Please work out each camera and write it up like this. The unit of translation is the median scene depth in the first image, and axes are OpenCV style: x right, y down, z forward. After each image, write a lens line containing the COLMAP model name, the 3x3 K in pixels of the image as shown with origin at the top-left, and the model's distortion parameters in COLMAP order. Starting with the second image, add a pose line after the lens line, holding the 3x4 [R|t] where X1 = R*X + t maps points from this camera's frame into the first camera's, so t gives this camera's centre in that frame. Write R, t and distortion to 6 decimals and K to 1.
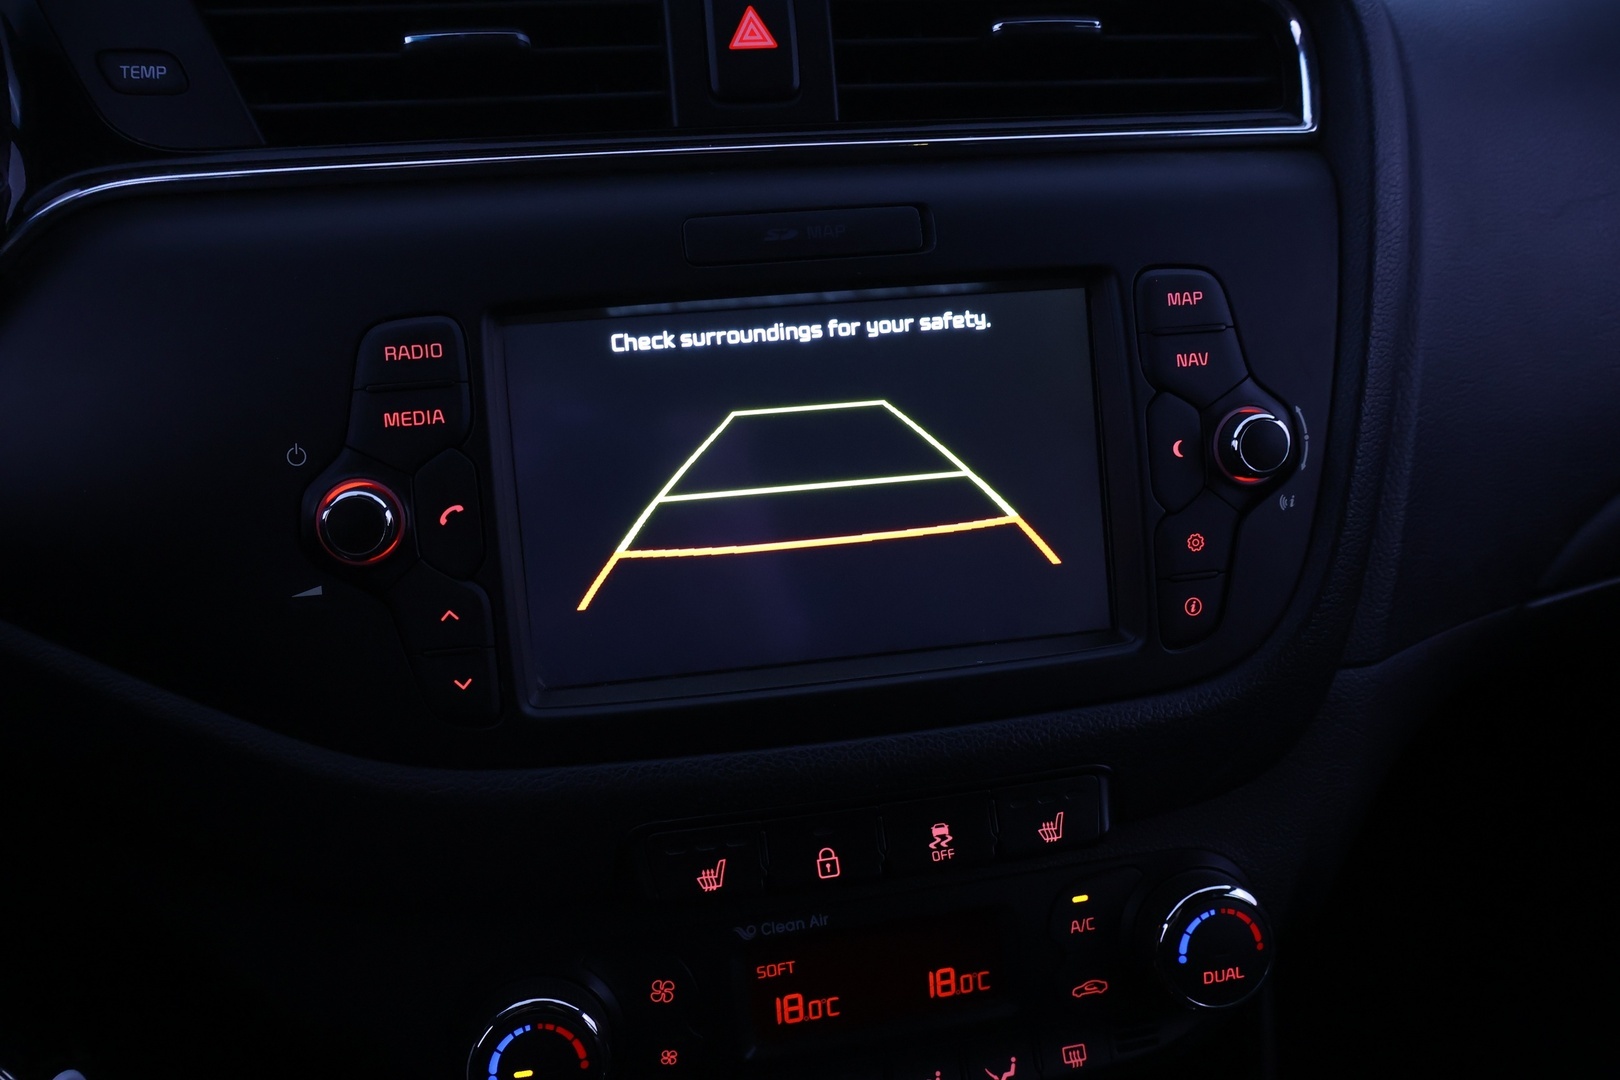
lens RADIAL K [[1375.6, 0, 805.2], [0, 1375.6, 525.6], [0, 0, 1]] dist [-0.014225, 0.015231]
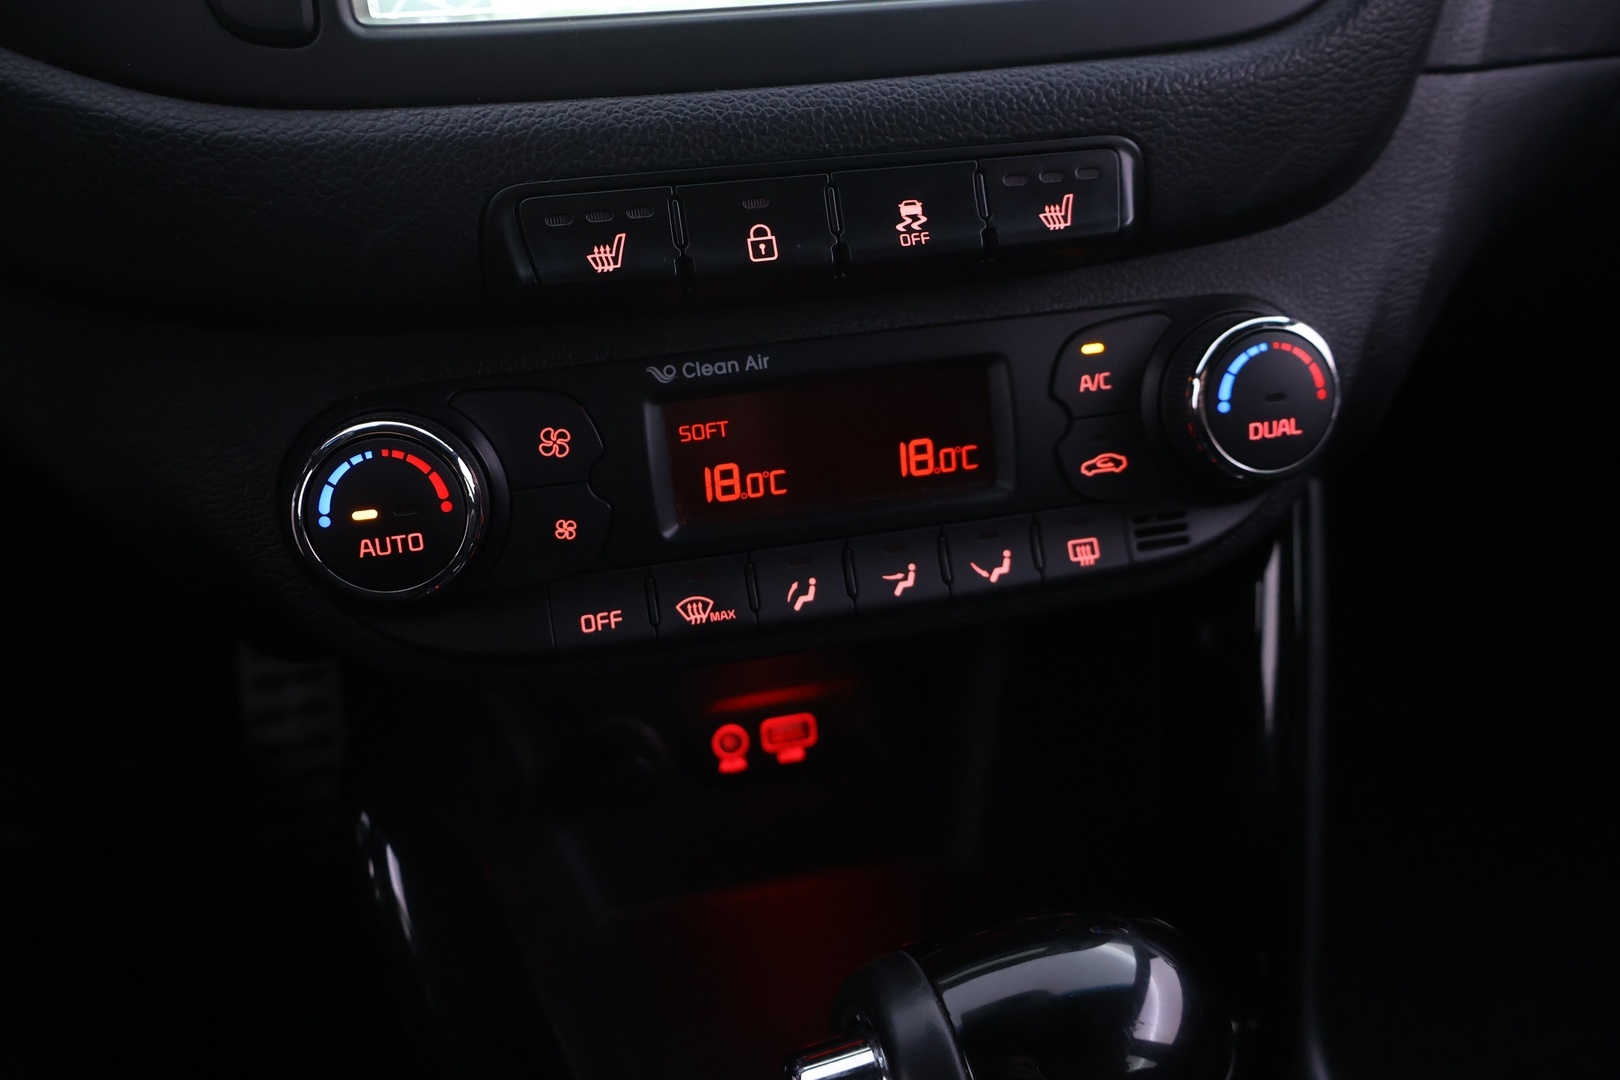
lens RADIAL K [[1375.6, 0, 805.2], [0, 1375.6, 525.6], [0, 0, 1]] dist [-0.014225, 0.015231]
pose [[0.999940, -0.010529, 0.003115, 0.033836], [0.010193, 0.995594, 0.093217, 0.307541], [-0.004082, -0.093180, 0.995641, 0.216980]]
